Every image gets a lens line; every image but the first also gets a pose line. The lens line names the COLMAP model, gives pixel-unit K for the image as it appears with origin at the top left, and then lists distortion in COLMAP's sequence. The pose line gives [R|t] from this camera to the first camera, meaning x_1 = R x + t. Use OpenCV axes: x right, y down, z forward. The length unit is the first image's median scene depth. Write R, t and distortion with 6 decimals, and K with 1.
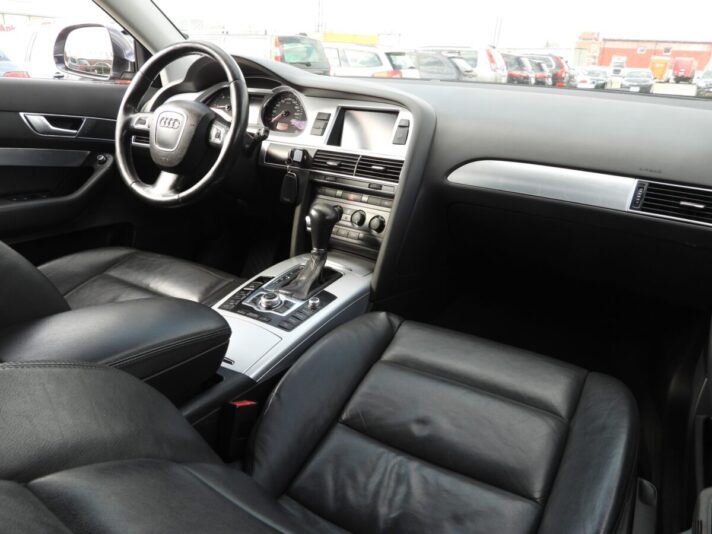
lens RADIAL K [[518.4, 0, 351.9], [0, 518.4, 270.6], [0, 0, 1]] dist [-0.004987, 0.004264]
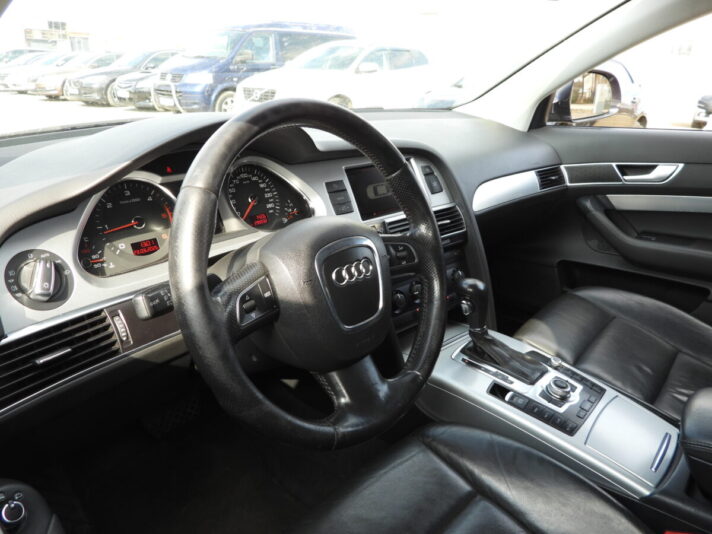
lens RADIAL K [[518.4, 0, 363.1], [0, 518.4, 262.2], [0, 0, 1]] dist [-0.004987, 0.004264]
pose [[0.169771, -0.372795, 0.912251, -0.824668], [0.340086, 0.890984, 0.300813, -0.452556], [-0.924943, 0.259175, 0.278045, 0.880608]]
